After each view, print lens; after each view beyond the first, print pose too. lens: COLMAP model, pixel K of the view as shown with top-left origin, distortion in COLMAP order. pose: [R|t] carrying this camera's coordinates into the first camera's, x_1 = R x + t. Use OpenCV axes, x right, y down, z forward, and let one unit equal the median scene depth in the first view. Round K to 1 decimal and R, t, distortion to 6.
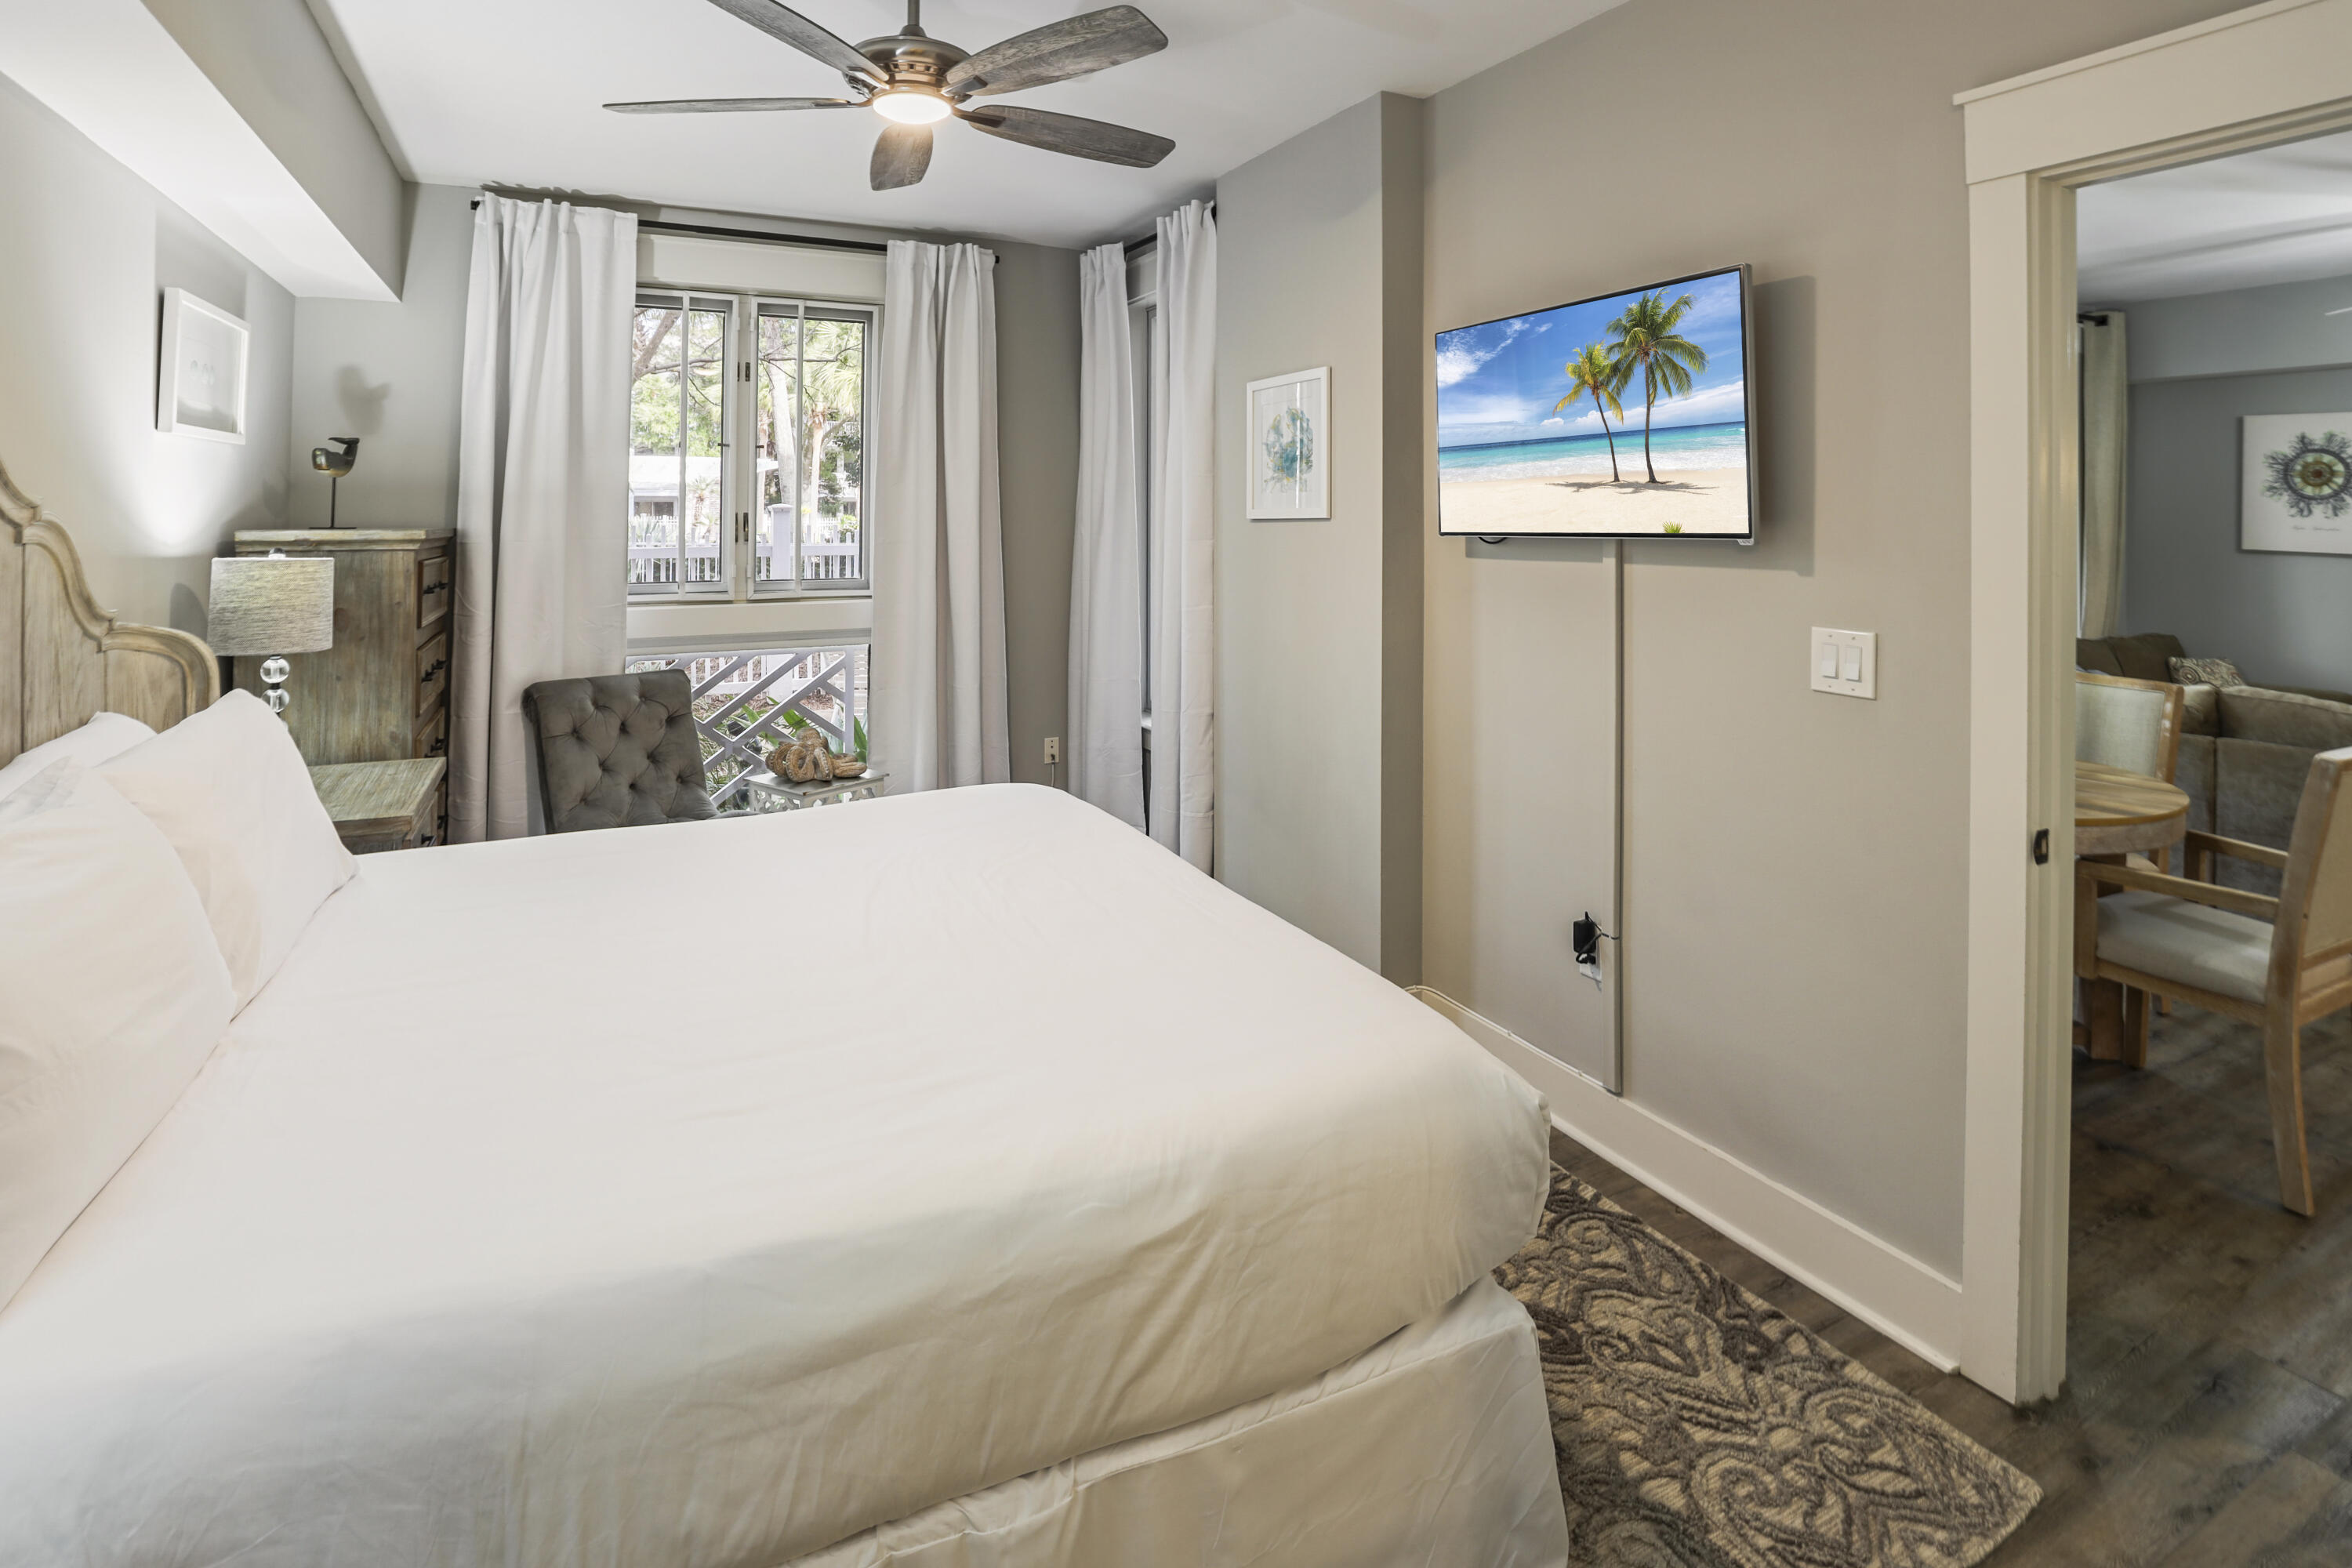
lens RADIAL K [[1164.9, 0, 1185.4], [0, 1164.9, 514.0], [0, 0, 1]] dist [-0.014163, 0.000535]
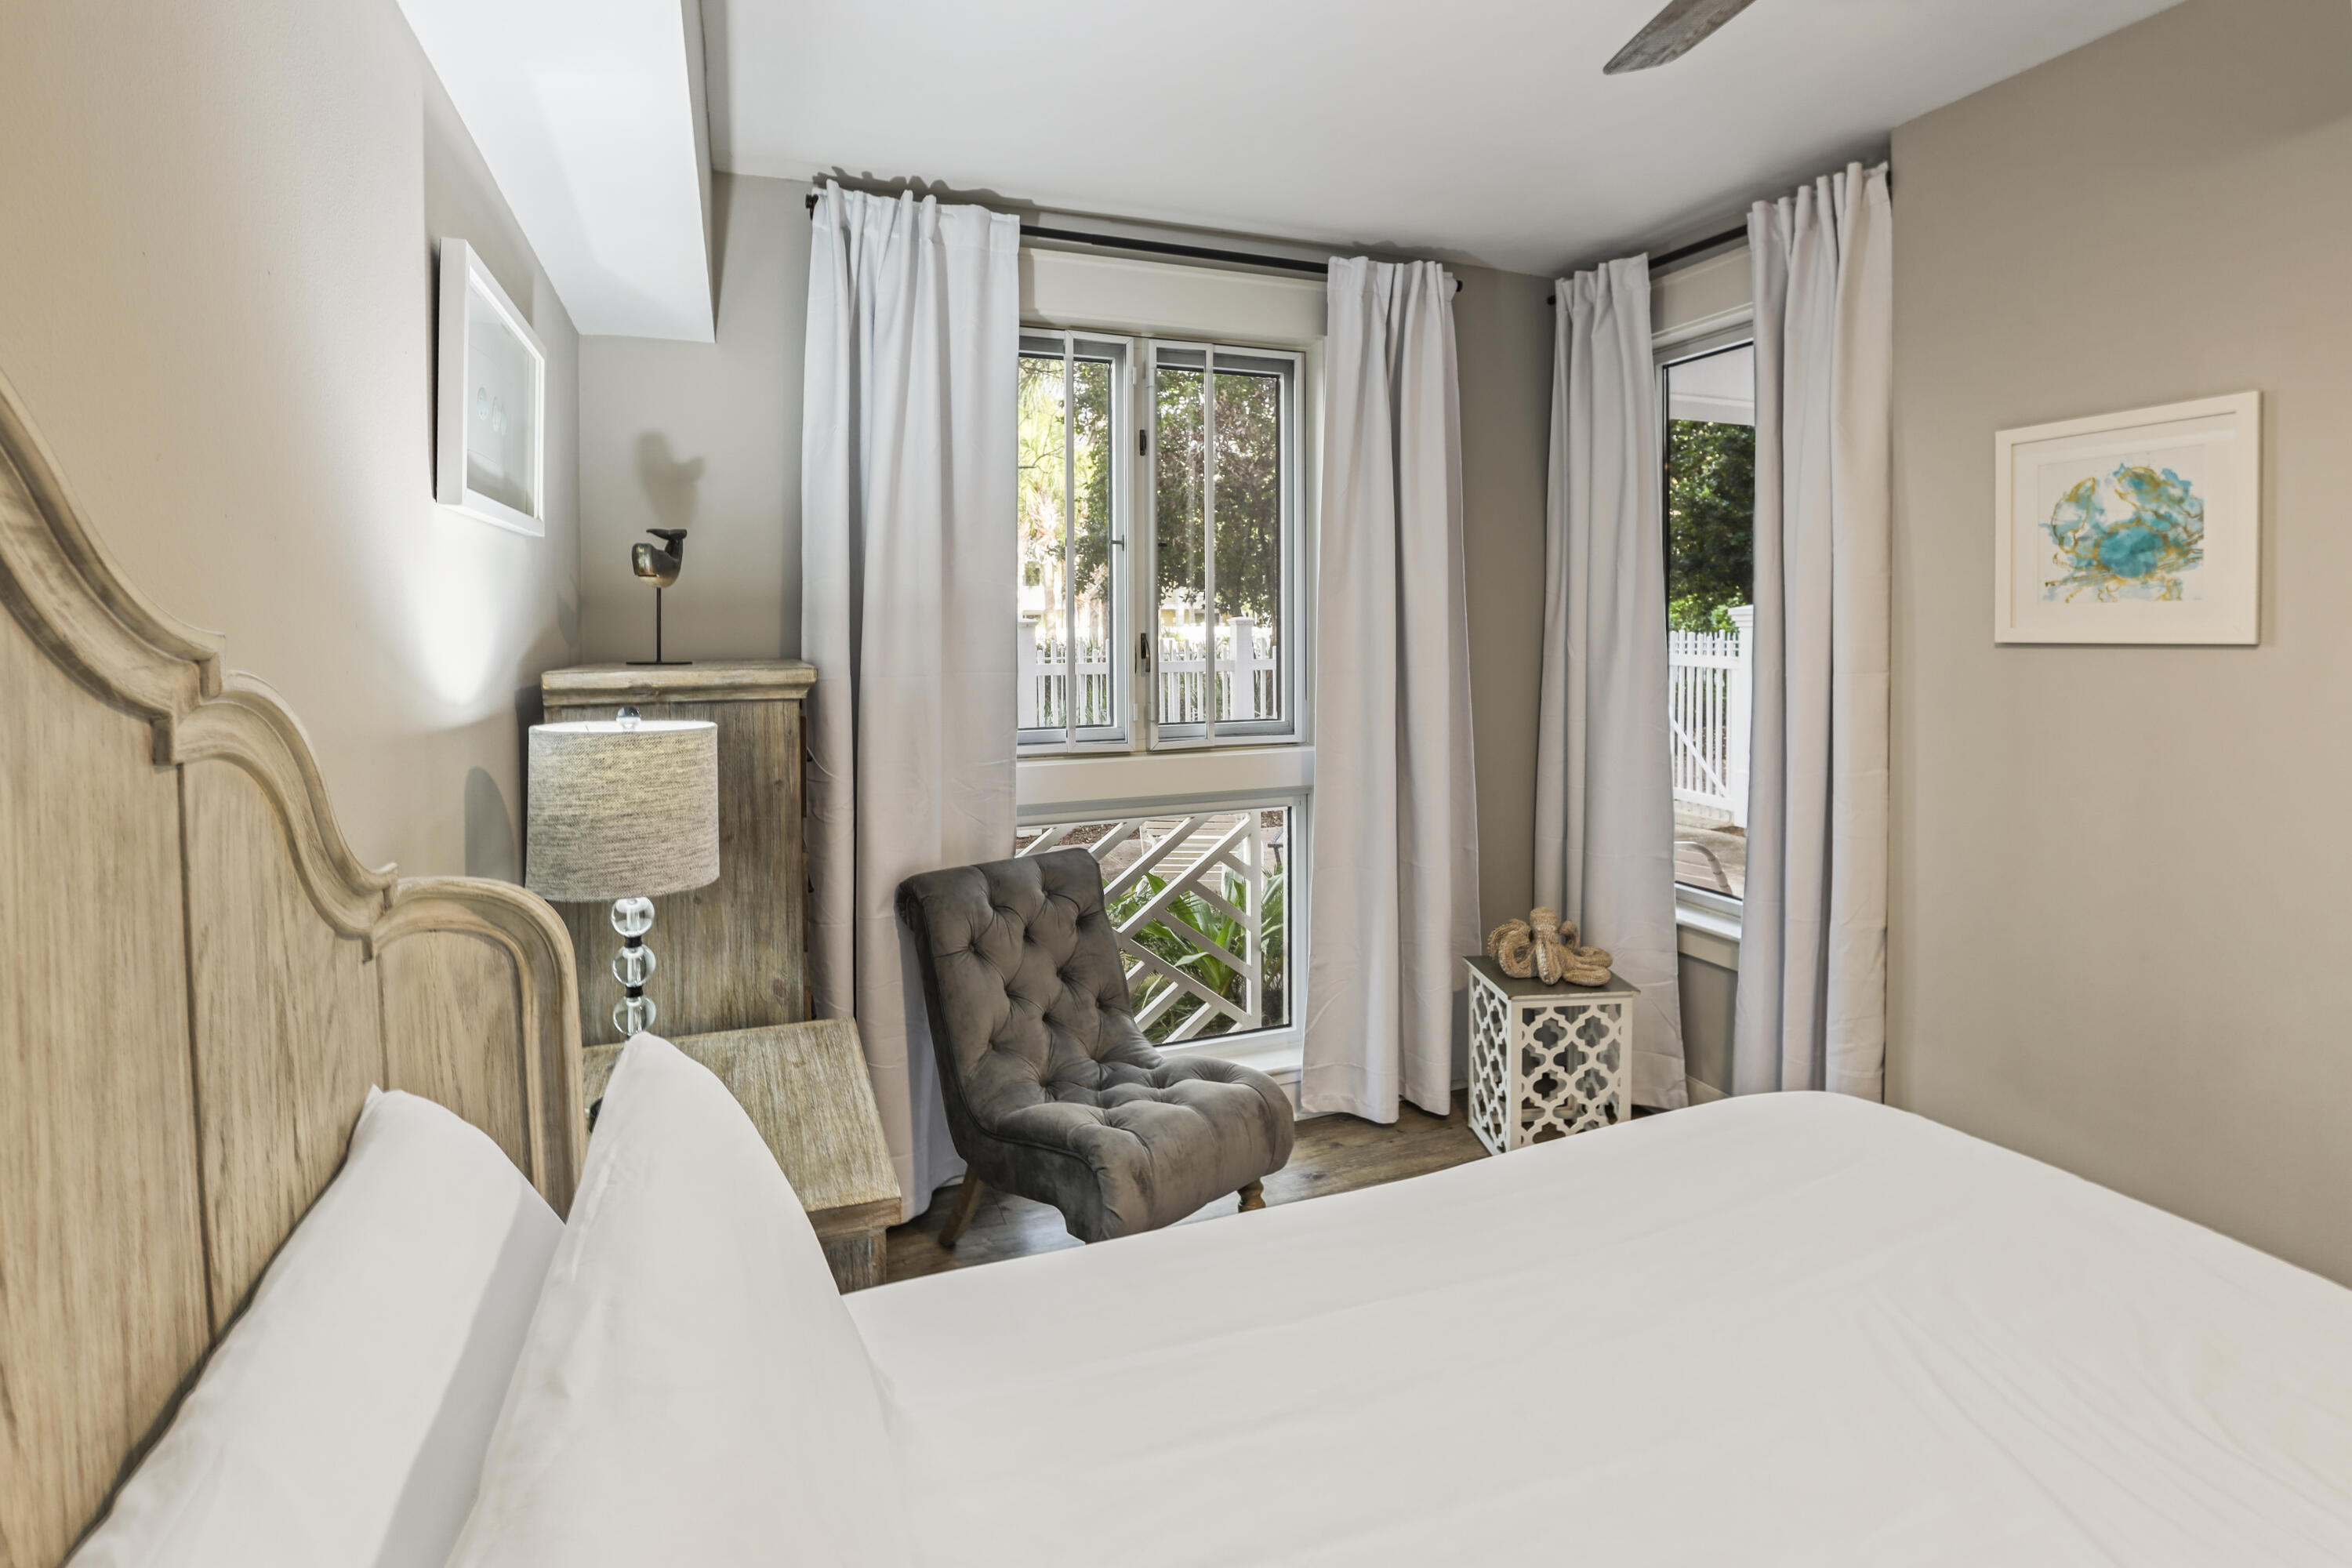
lens RADIAL K [[1095.0, 0, 1183.7], [0, 1095.0, 678.0], [0, 0, 1]] dist [-0.020853, 0.000106]
pose [[0.996342, -0.000587, -0.085449, -0.348577], [0.004887, 0.998731, 0.050120, -0.008688], [0.085312, -0.050354, 0.995081, 0.361349]]
